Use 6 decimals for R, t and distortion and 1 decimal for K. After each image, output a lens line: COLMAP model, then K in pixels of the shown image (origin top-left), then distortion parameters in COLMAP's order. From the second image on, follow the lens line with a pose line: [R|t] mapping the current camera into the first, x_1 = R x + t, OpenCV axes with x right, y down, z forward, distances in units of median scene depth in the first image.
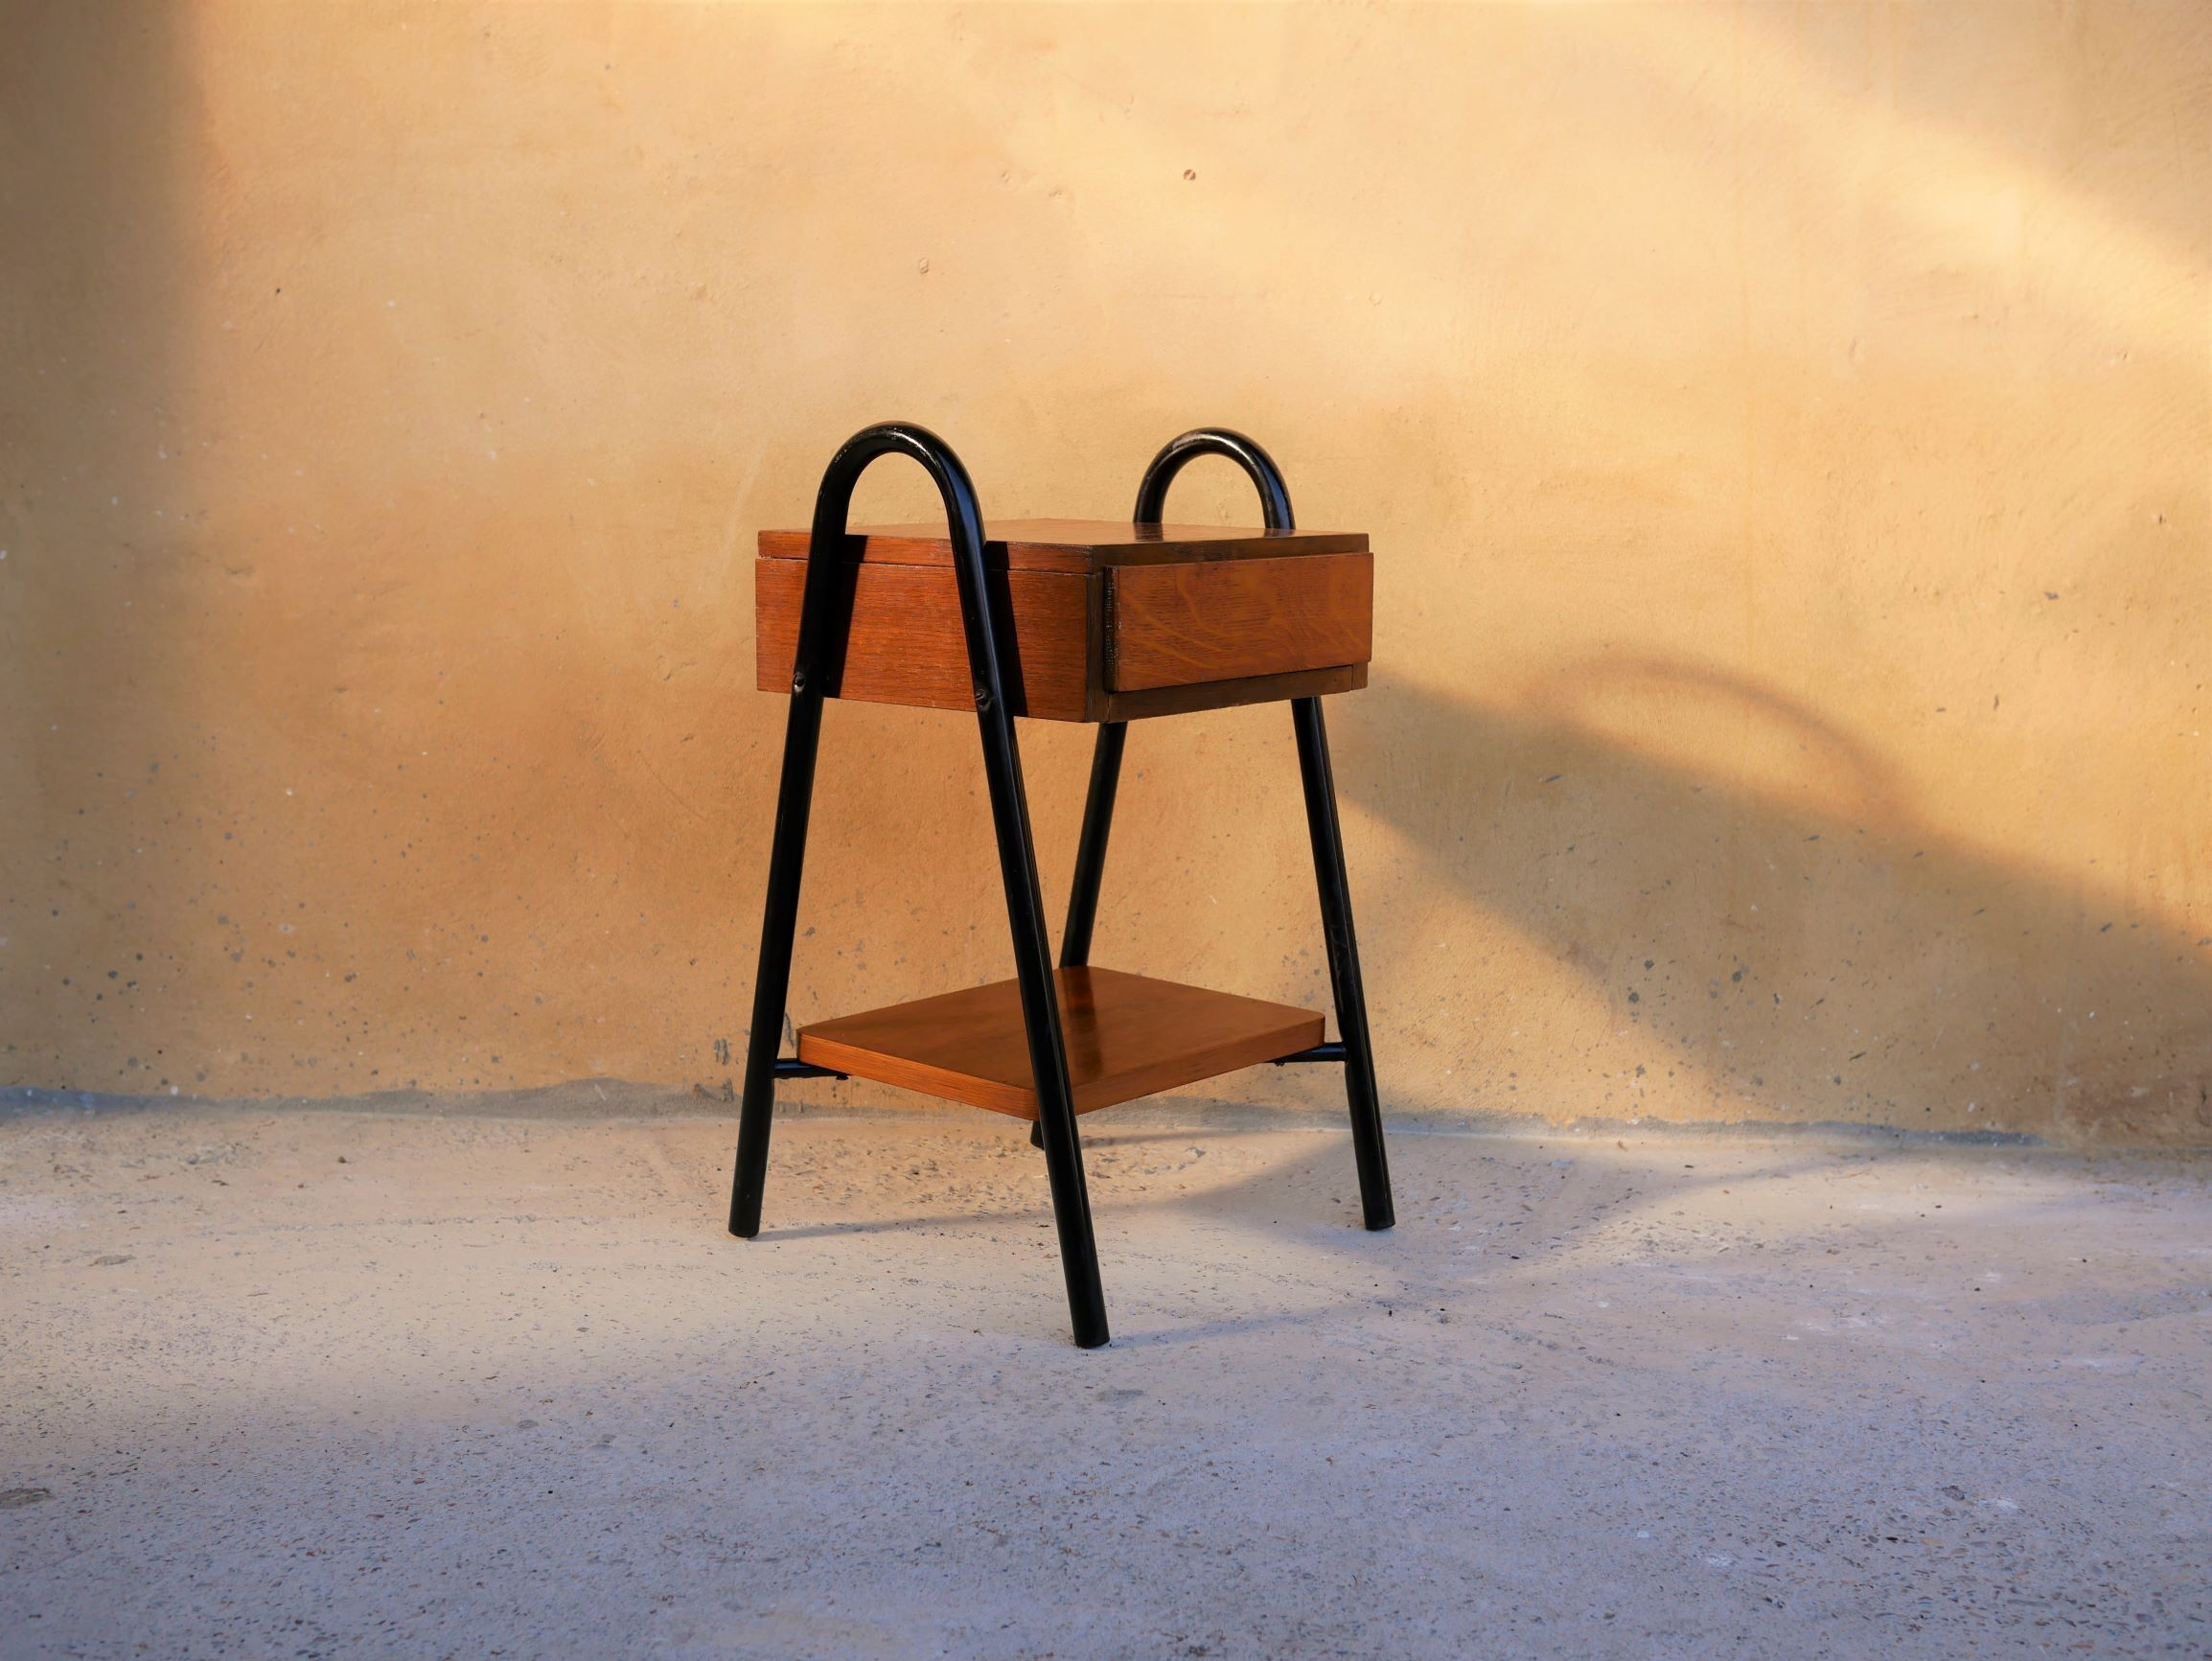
lens RADIAL K [[2484.1, 0, 1109.7], [0, 2484.1, 823.6], [0, 0, 1]] dist [-0.015394, 0.006702]
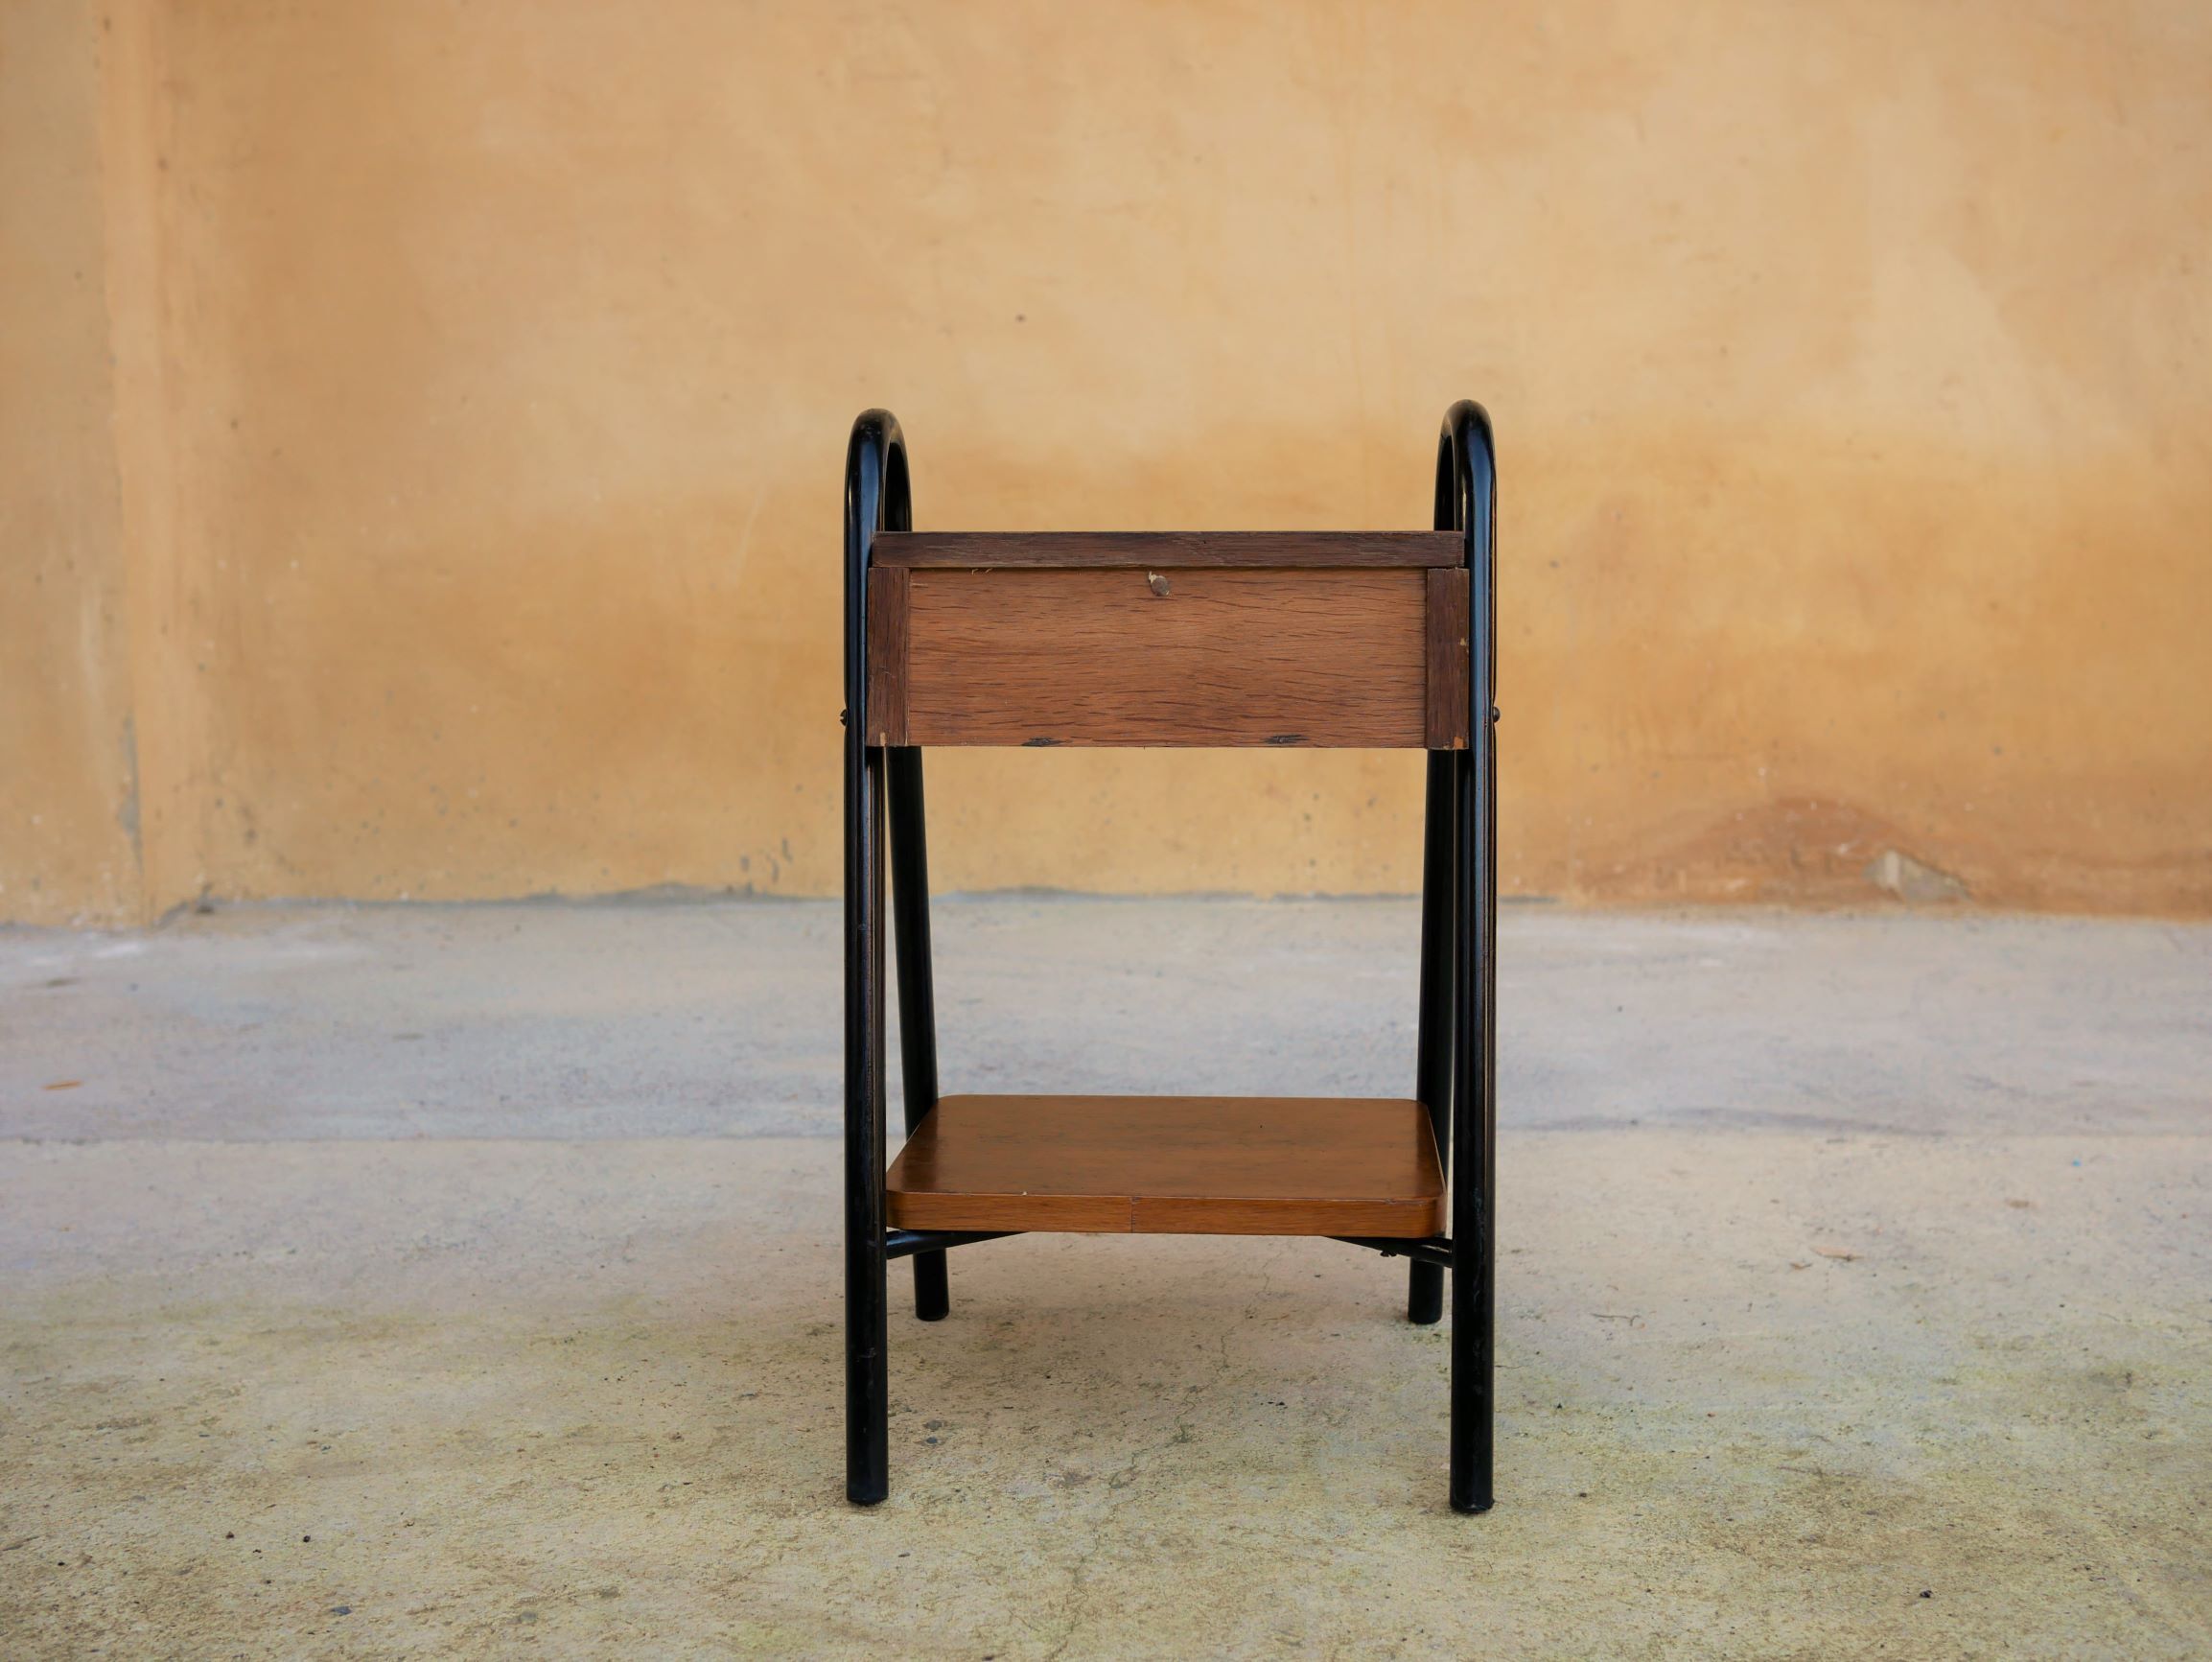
lens RADIAL K [[2538.5, 0, 1092.7], [0, 2538.5, 834.5], [0, 0, 1]] dist [-0.008951, 0.003547]
pose [[0.999805, -0.019697, -0.001461, 0.073237], [0.019706, 0.999785, 0.006449, 0.067571], [0.001333, -0.006477, 0.999978, -0.658754]]
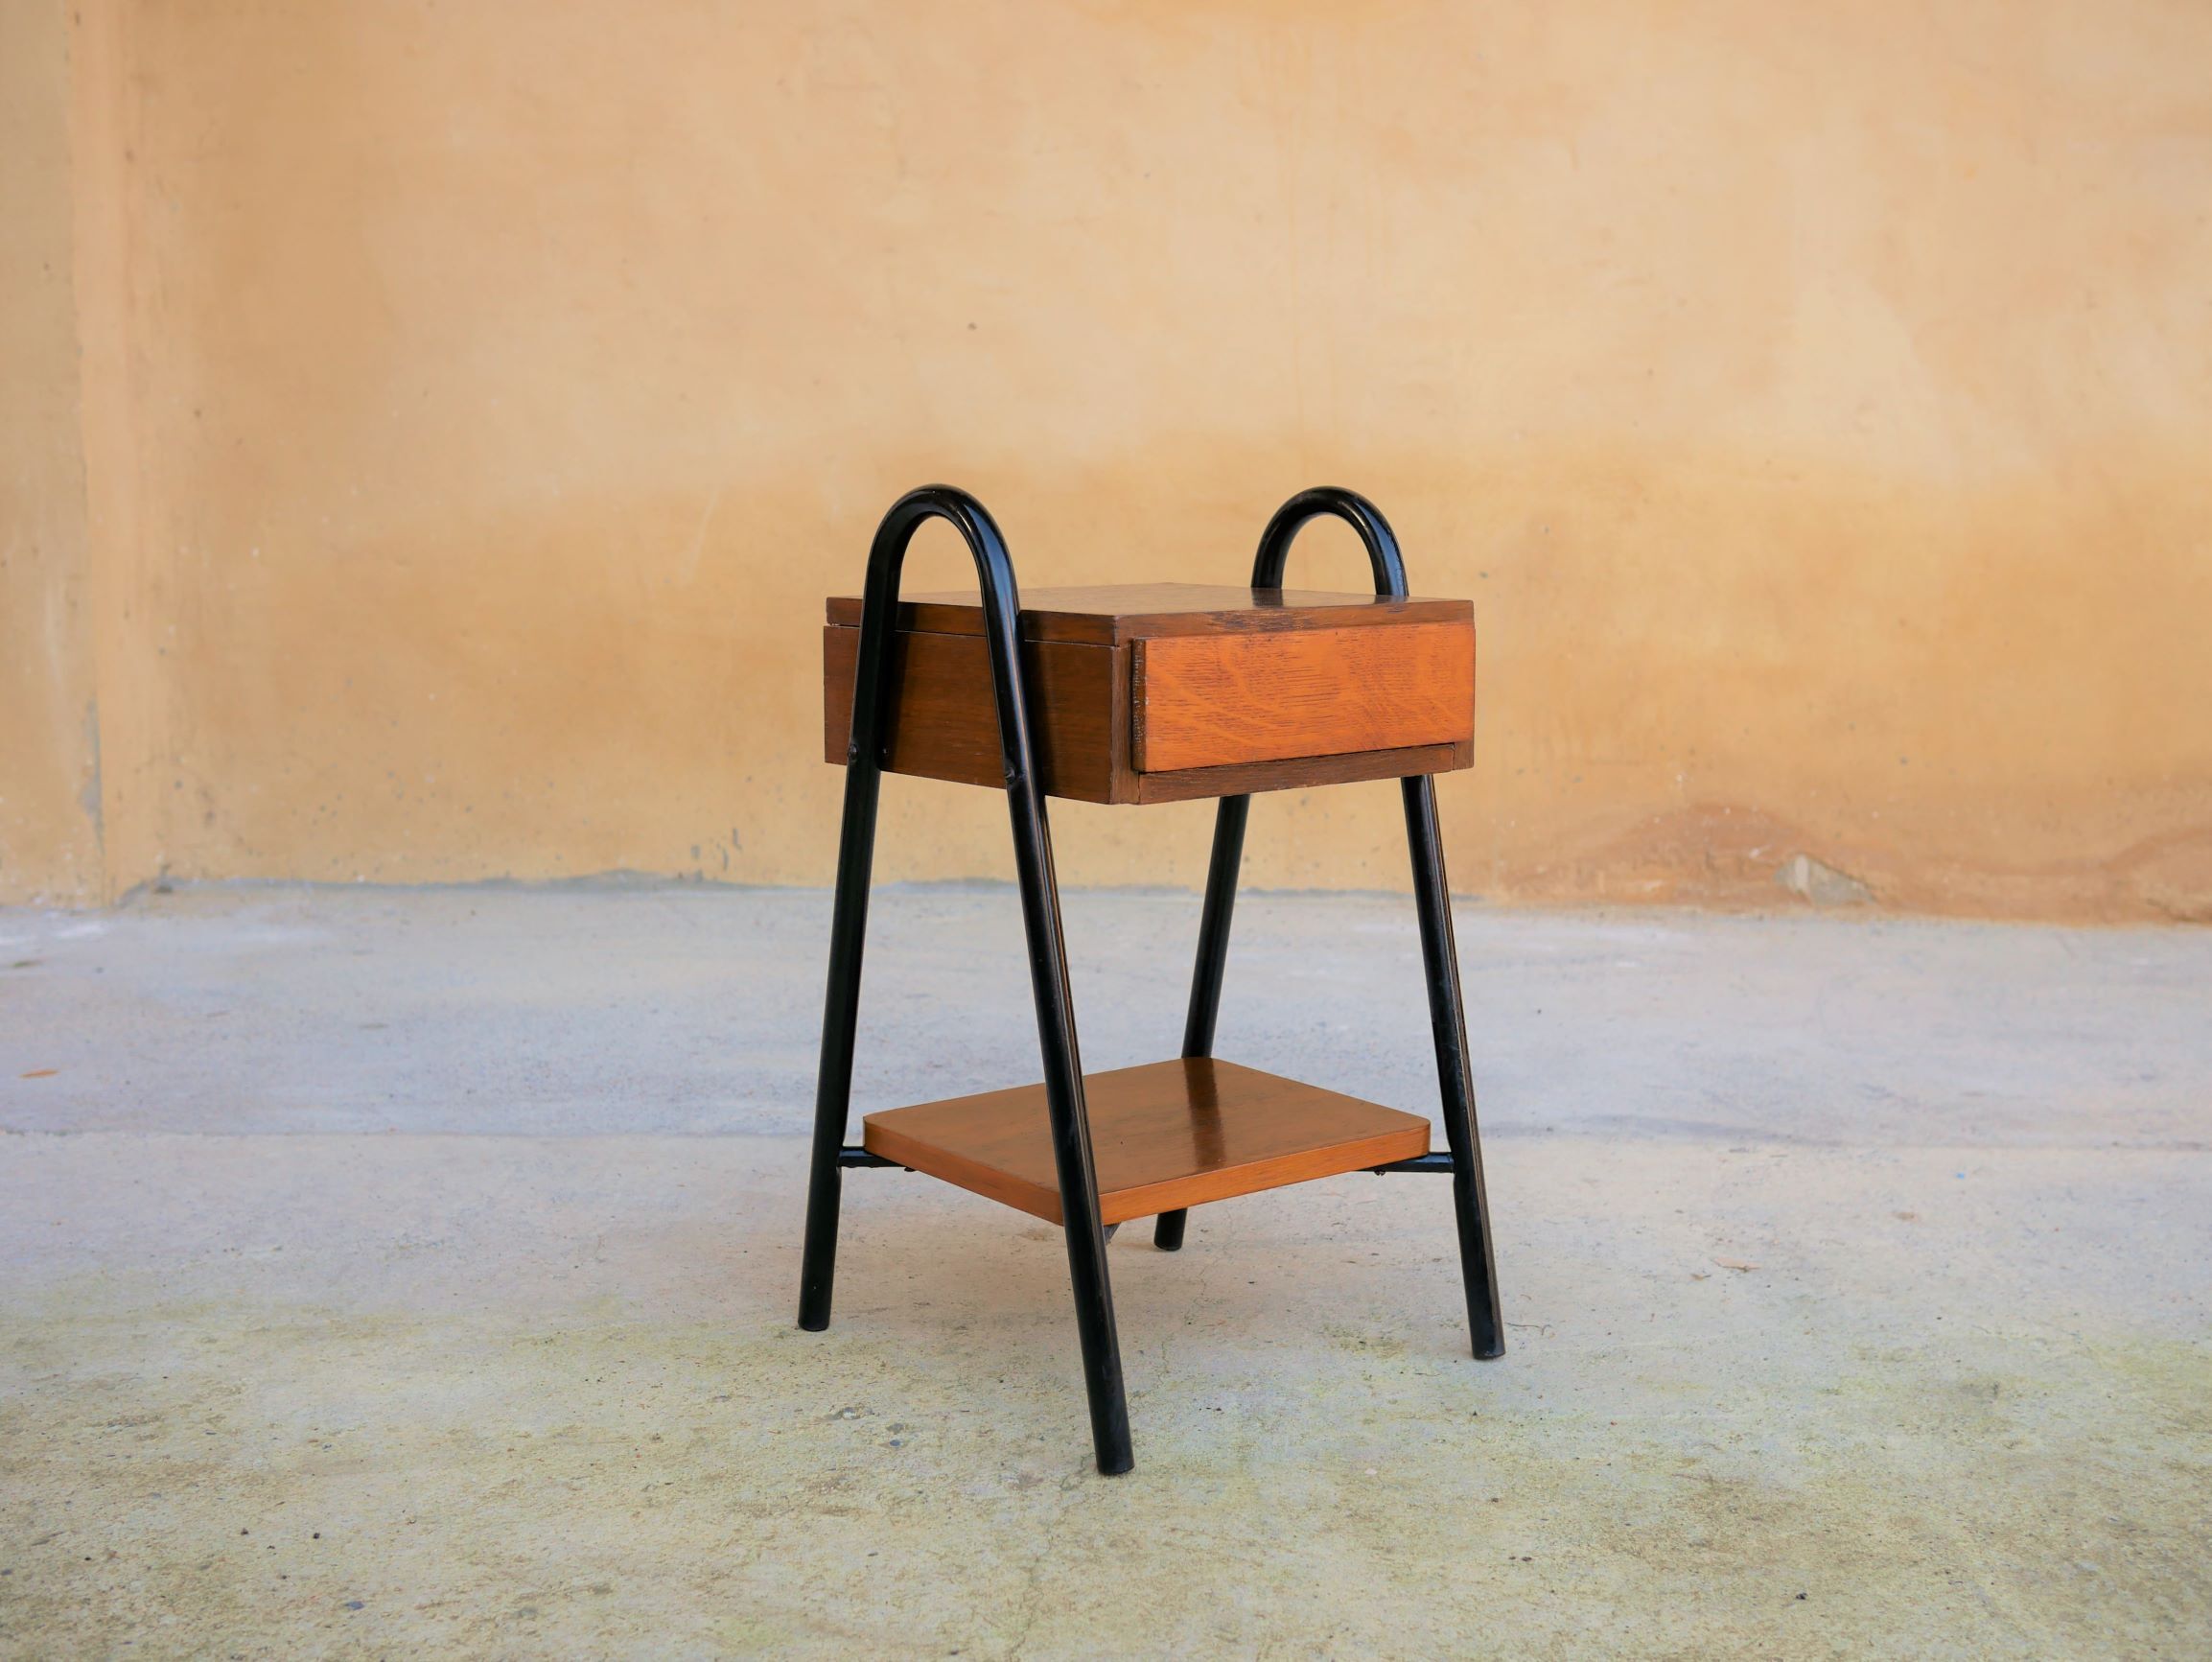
lens RADIAL K [[2535.5, 0, 1106.0], [0, 2535.5, 831.0], [0, 0, 1]] dist [-0.013264, 0.013413]
pose [[0.999480, -0.005560, 0.031752, 0.064438], [0.004796, 0.999698, 0.024086, 0.038943], [-0.031877, -0.023922, 0.999205, -0.709436]]
